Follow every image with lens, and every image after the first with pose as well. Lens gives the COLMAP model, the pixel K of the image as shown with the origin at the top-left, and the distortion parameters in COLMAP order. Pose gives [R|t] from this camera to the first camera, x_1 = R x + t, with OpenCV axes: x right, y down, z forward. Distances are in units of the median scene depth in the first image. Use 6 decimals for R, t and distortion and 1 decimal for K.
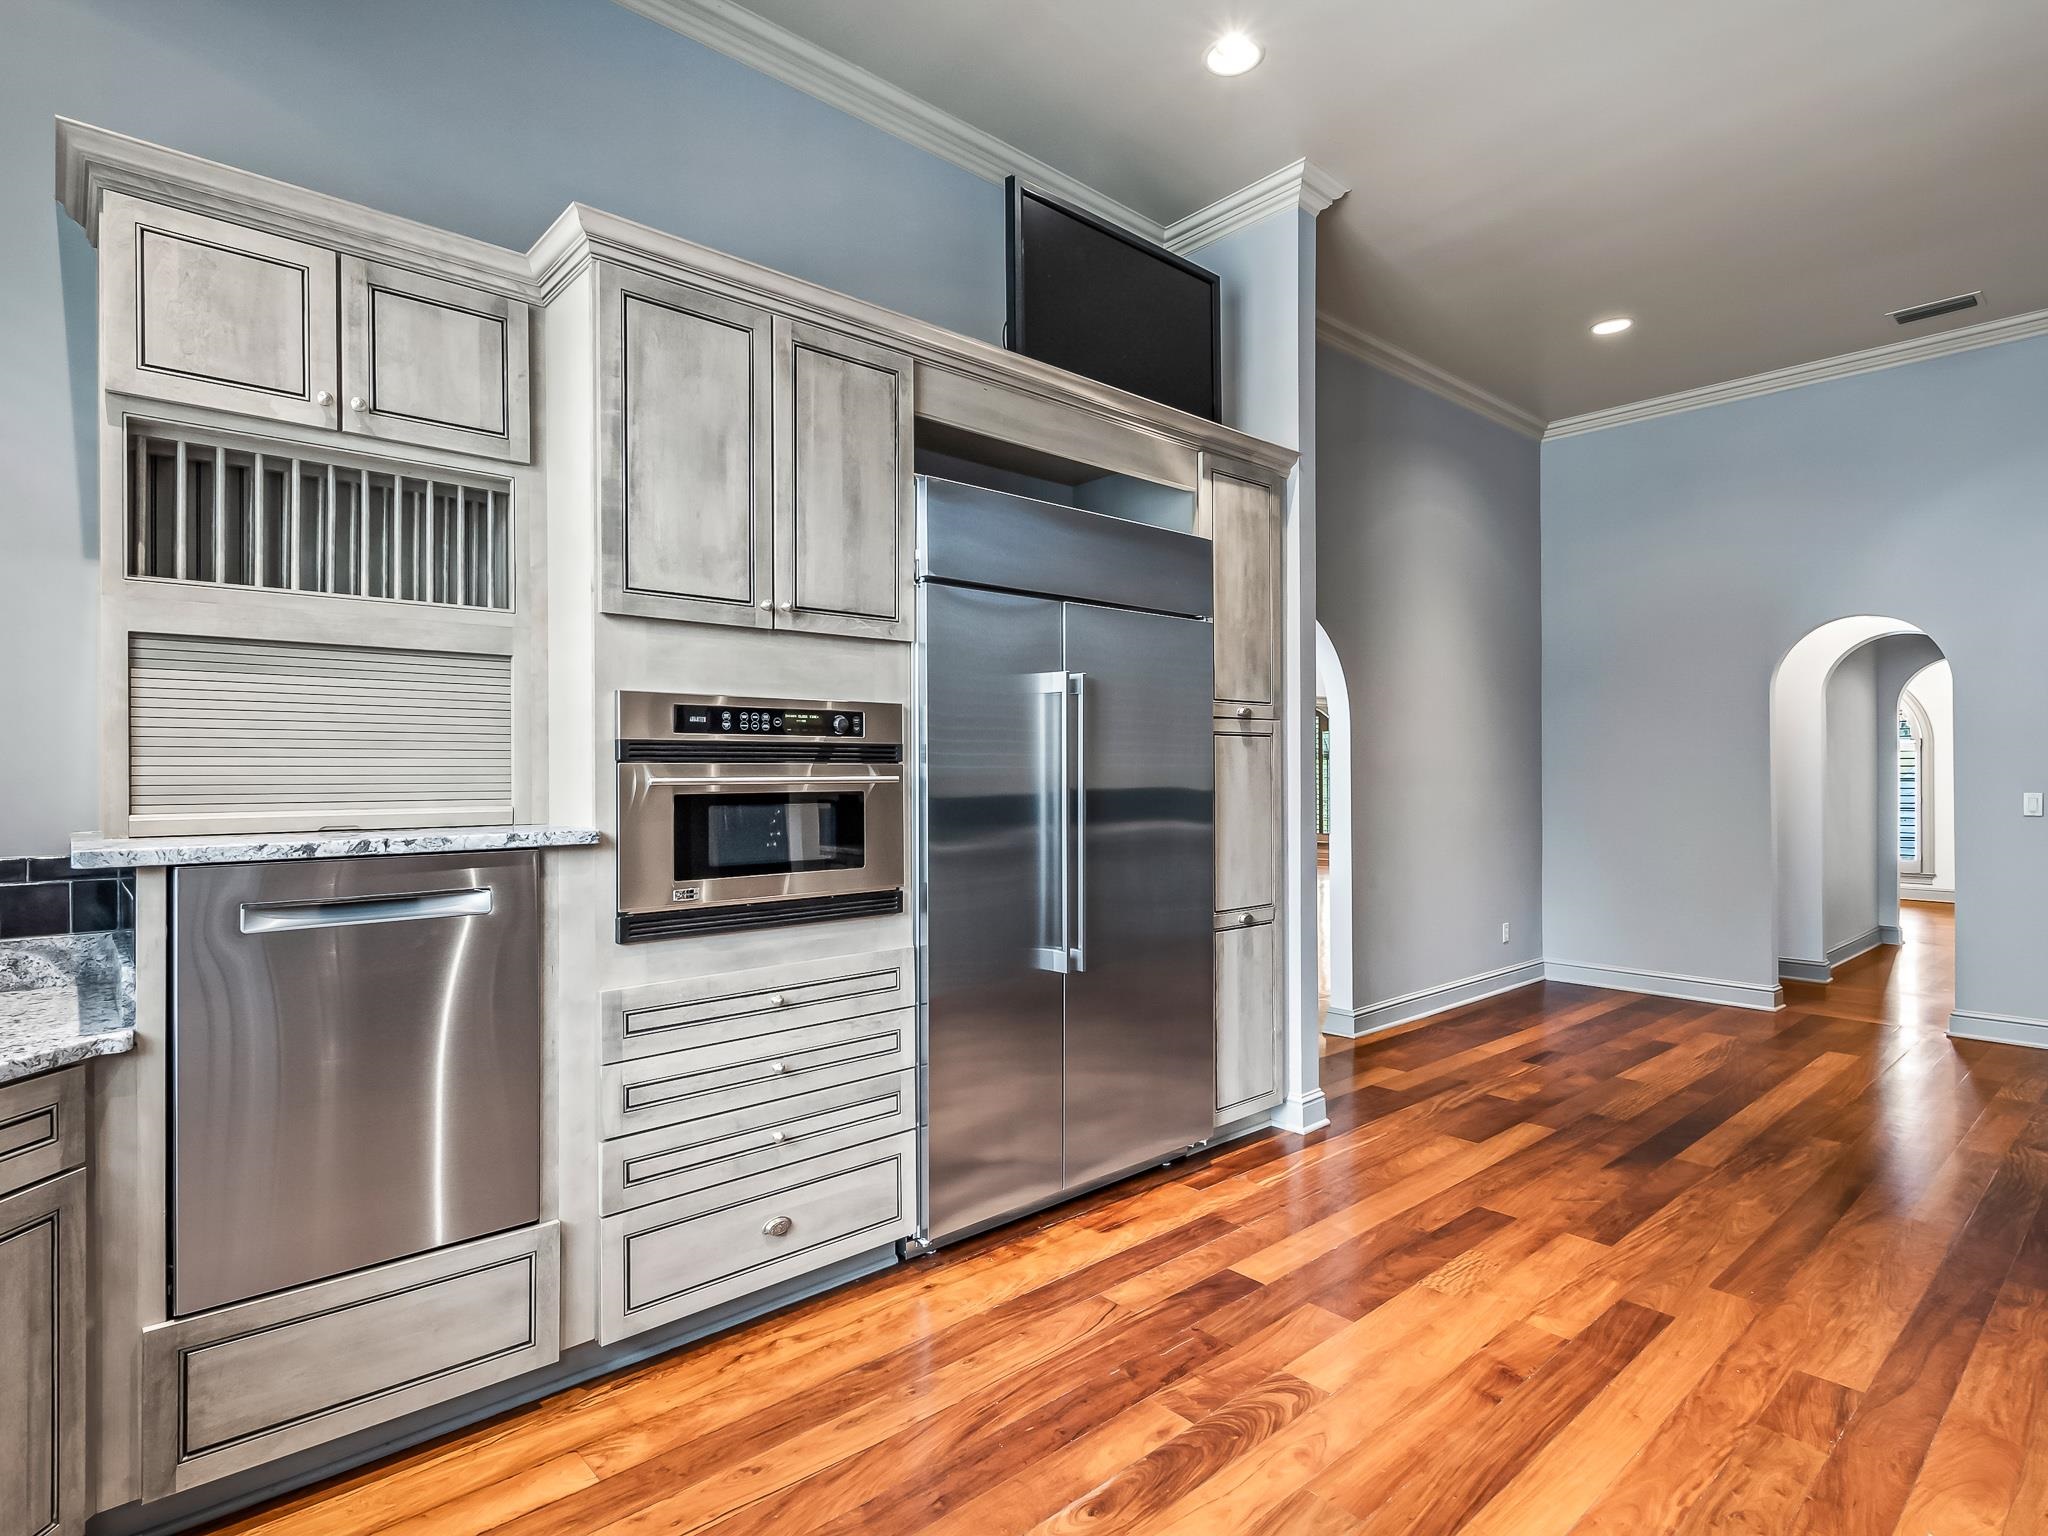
lens RADIAL K [[1043.6, 0, 1031.6], [0, 1043.6, 771.1], [0, 0, 1]] dist [-0.018239, 0.000673]
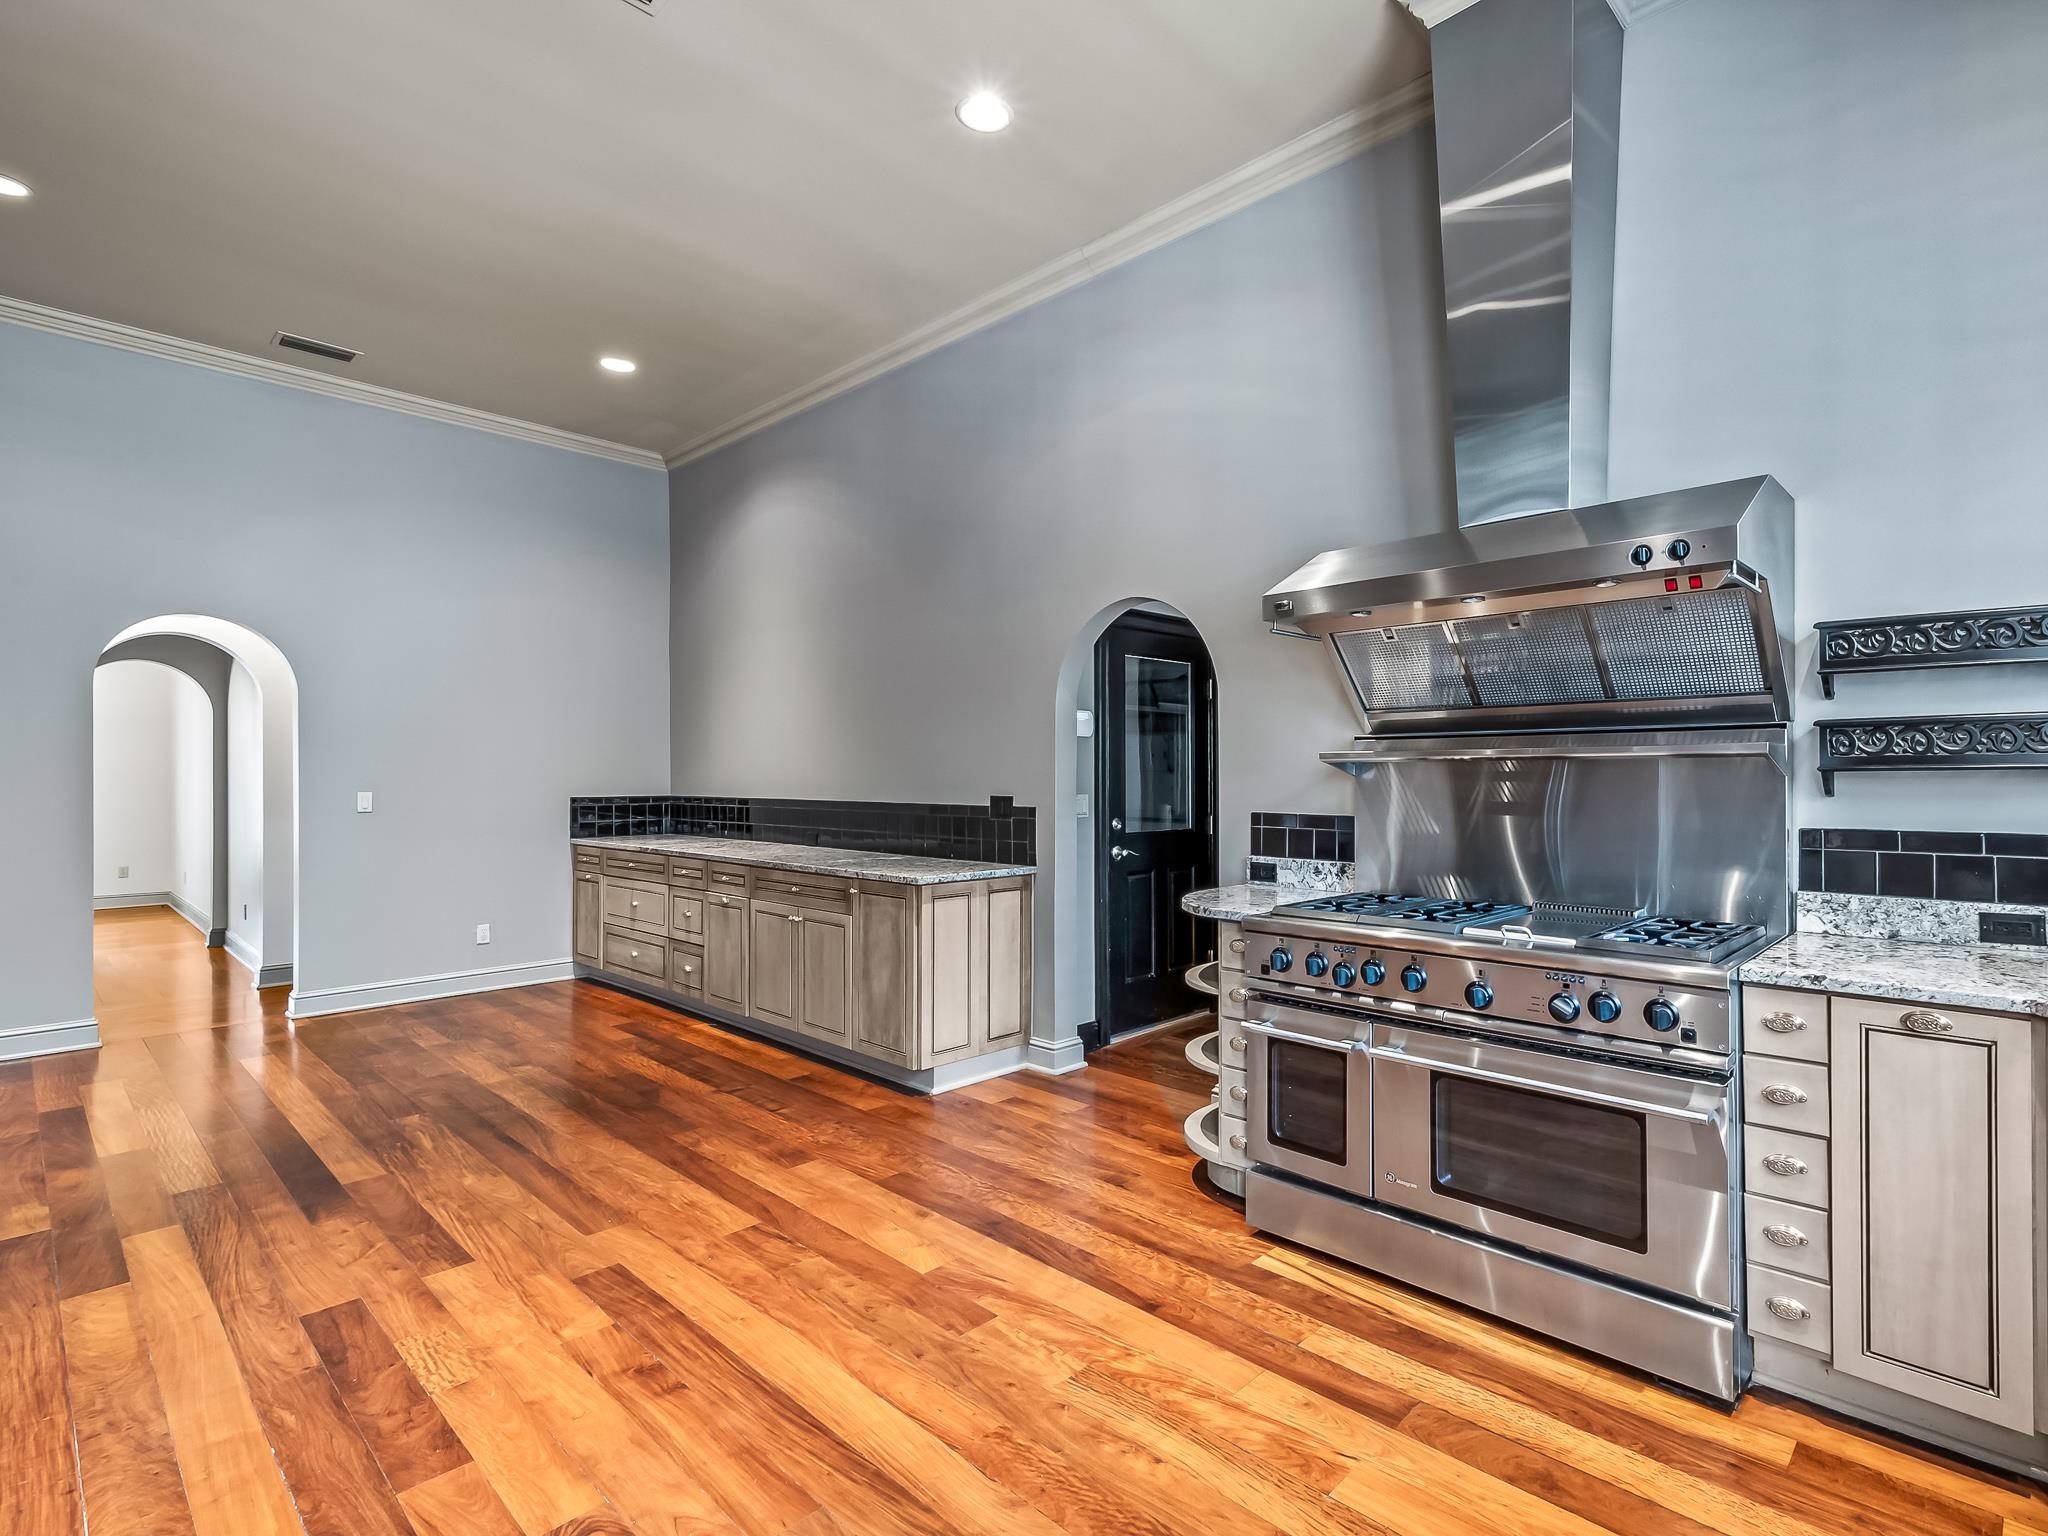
lens RADIAL K [[1017.6, 0, 1034.5], [0, 1017.6, 775.0], [0, 0, 1]] dist [0.026810, -0.001367]
pose [[-0.057622, 0.000904, 0.998338, -0.497172], [-0.003869, 0.999992, -0.001129, -0.001937], [-0.998331, -0.003927, -0.057618, 0.588266]]
